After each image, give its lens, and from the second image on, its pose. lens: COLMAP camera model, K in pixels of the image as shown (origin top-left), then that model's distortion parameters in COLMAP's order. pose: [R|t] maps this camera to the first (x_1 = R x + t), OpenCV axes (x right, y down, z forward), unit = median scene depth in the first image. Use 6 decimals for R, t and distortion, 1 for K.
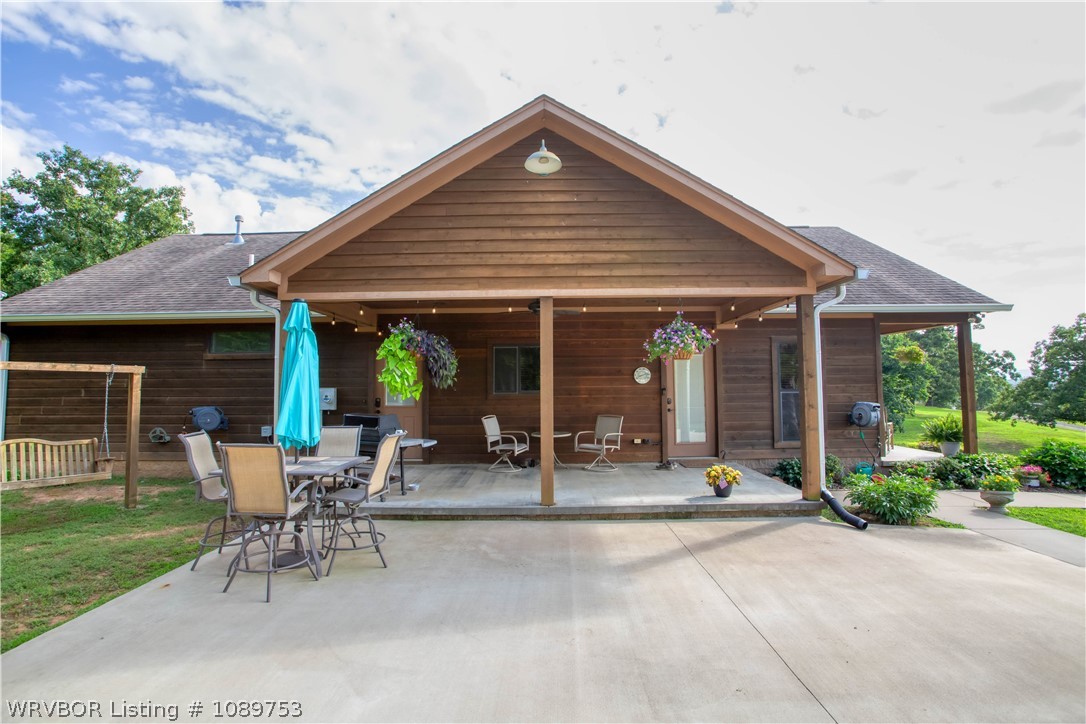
lens RADIAL K [[530.3, 0, 541.5], [0, 530.3, 359.1], [0, 0, 1]] dist [-0.037579, 0.007736]
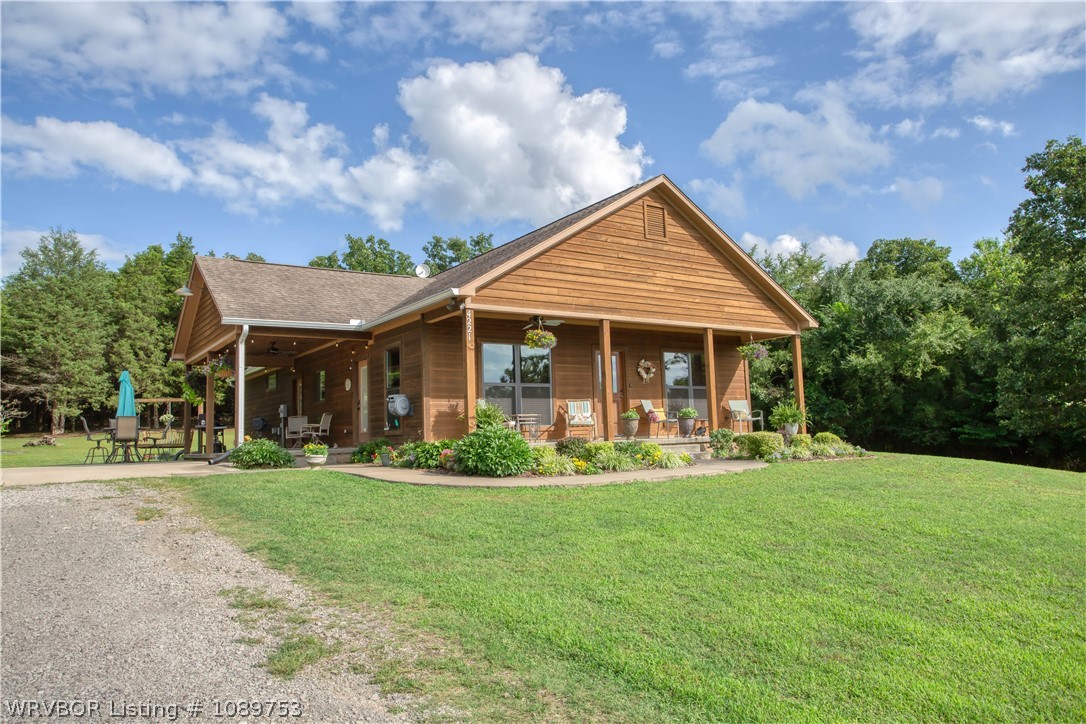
lens RADIAL K [[796.6, 0, 539.1], [0, 796.6, 359.1], [0, 0, 1]] dist [-0.030142, 0.000450]
pose [[0.545326, -0.096397, -0.832663, 3.106323], [0.067639, 0.995187, -0.070914, 0.205729], [0.835491, -0.017649, 0.549221, 0.384064]]
